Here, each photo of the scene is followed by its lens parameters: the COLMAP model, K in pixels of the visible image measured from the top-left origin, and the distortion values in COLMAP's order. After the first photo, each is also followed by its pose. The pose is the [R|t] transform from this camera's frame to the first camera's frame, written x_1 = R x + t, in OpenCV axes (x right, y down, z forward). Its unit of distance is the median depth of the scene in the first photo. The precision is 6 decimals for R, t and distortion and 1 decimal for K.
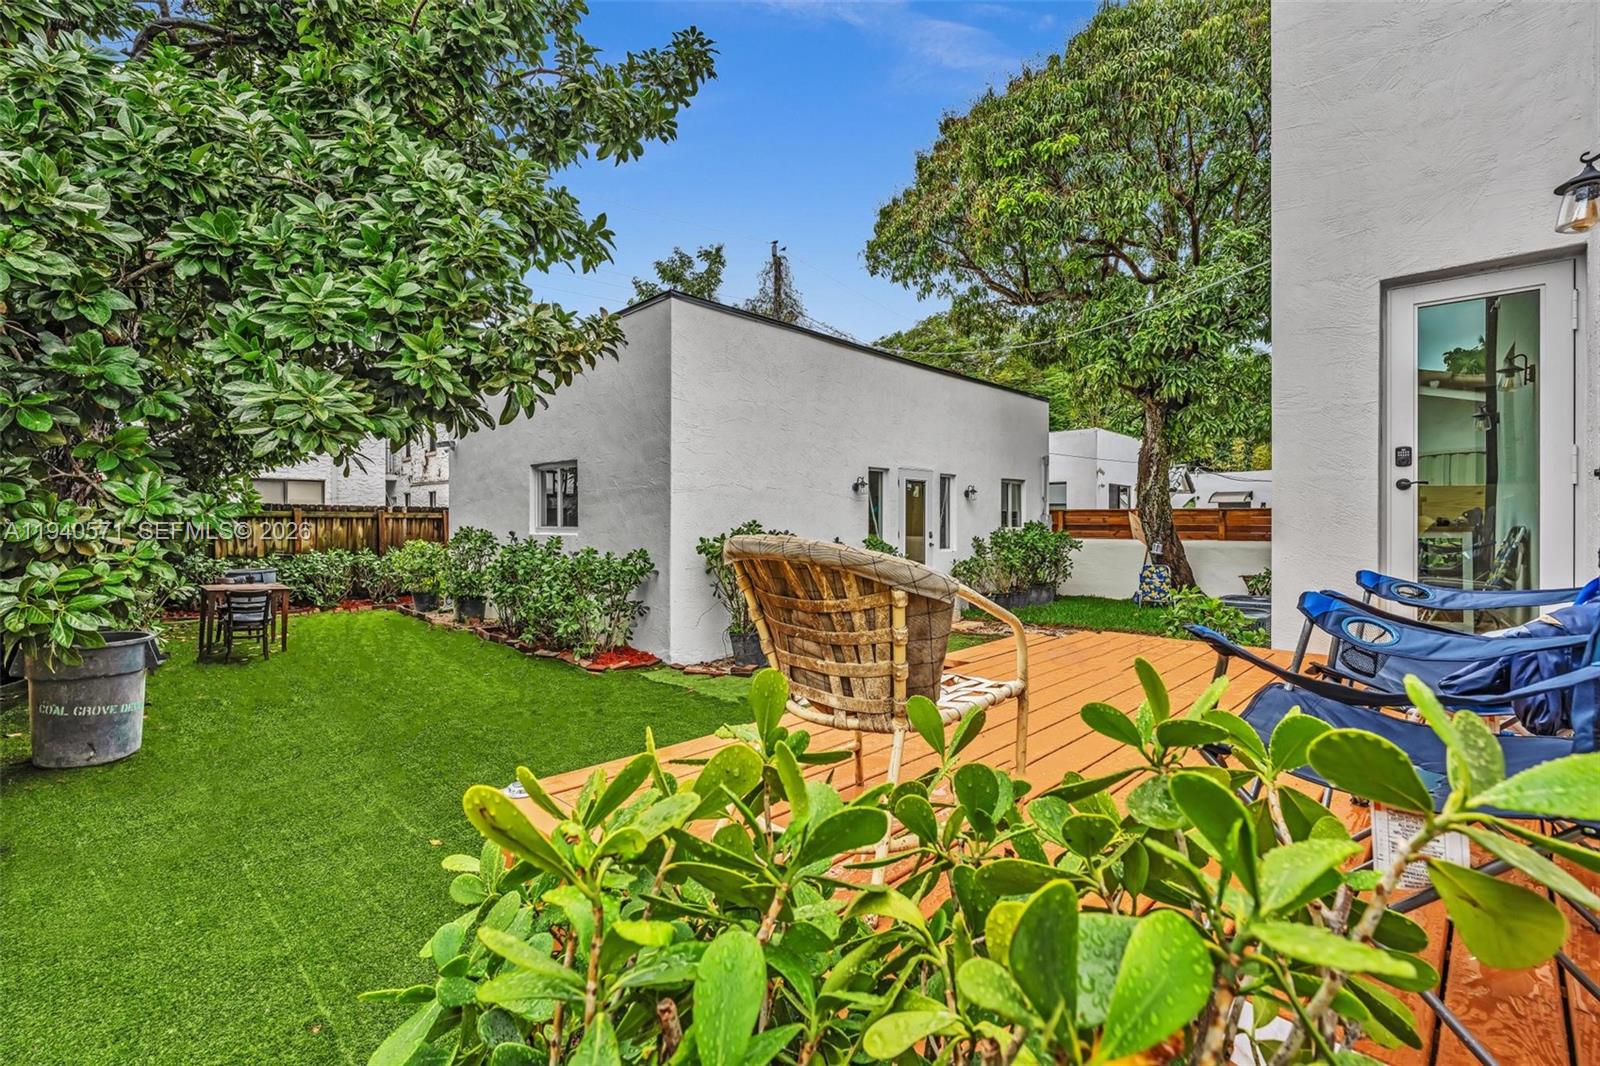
lens RADIAL K [[721.9, 0, 816.7], [0, 721.9, 525.9], [0, 0, 1]] dist [-0.003501, -0.000015]
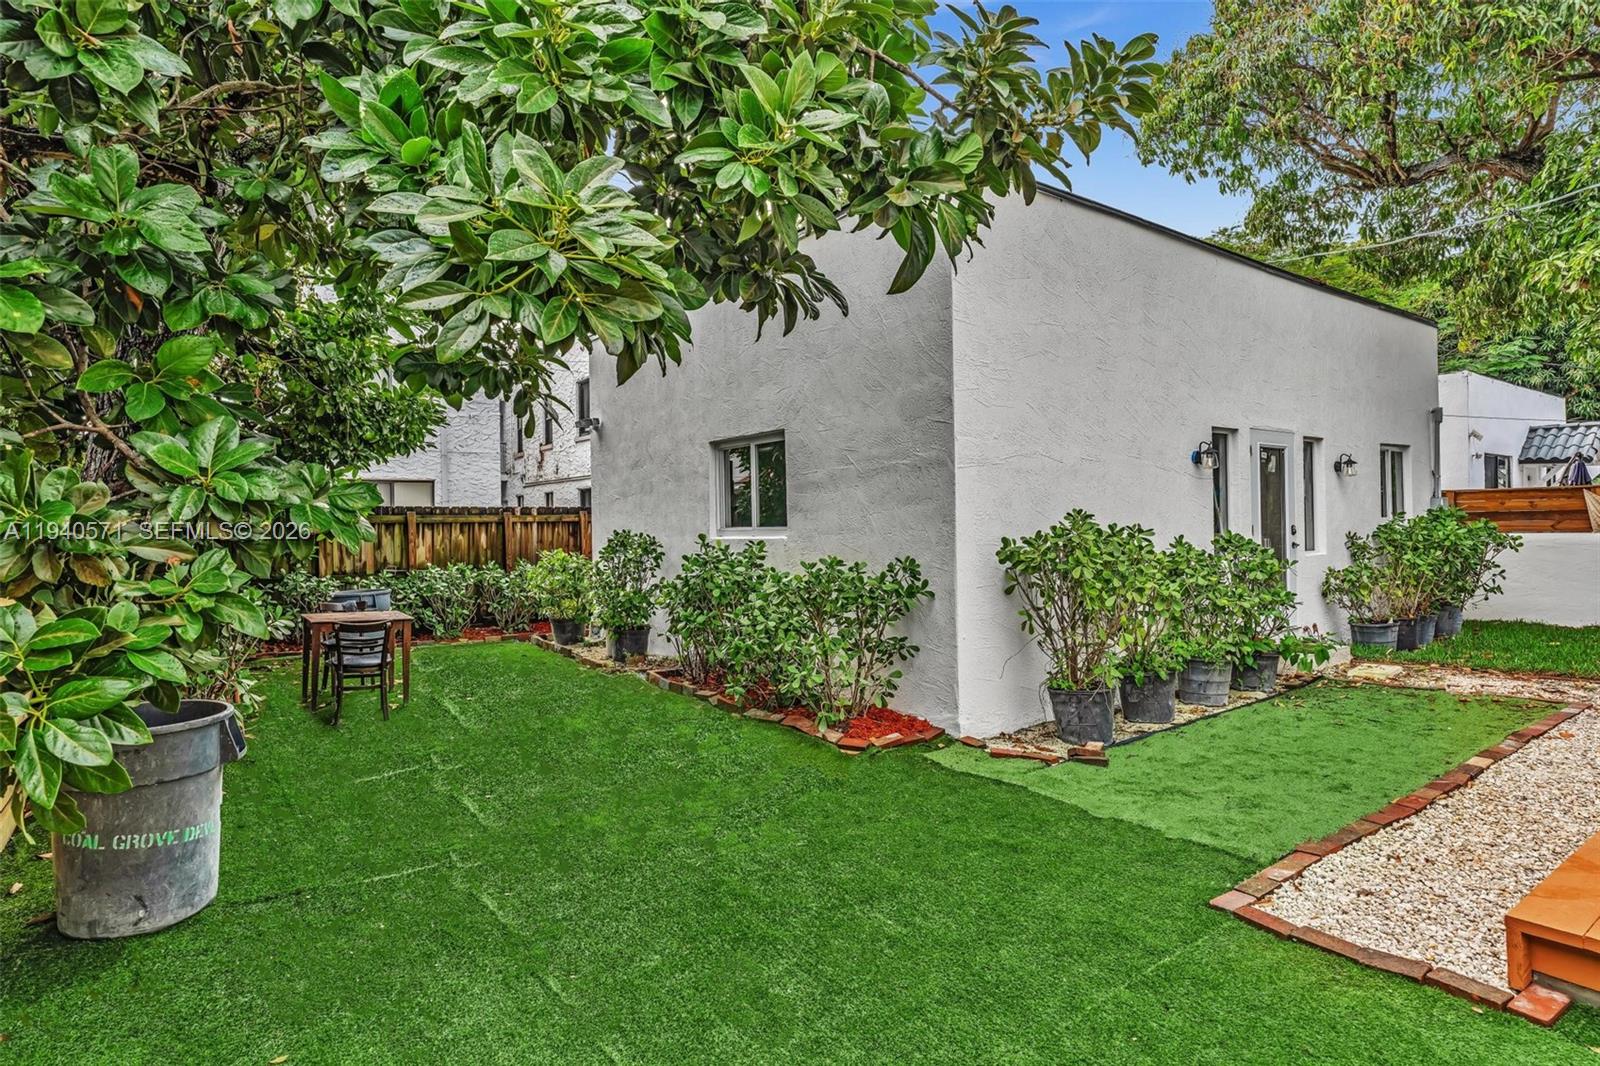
lens RADIAL K [[848.4, 0, 806.6], [0, 848.4, 511.3], [0, 0, 1]] dist [-0.002293, -0.000253]
pose [[0.985209, -0.022391, -0.169885, -0.164033], [0.018724, 0.999556, -0.023158, 0.005739], [0.170328, 0.019635, 0.985192, 0.191619]]
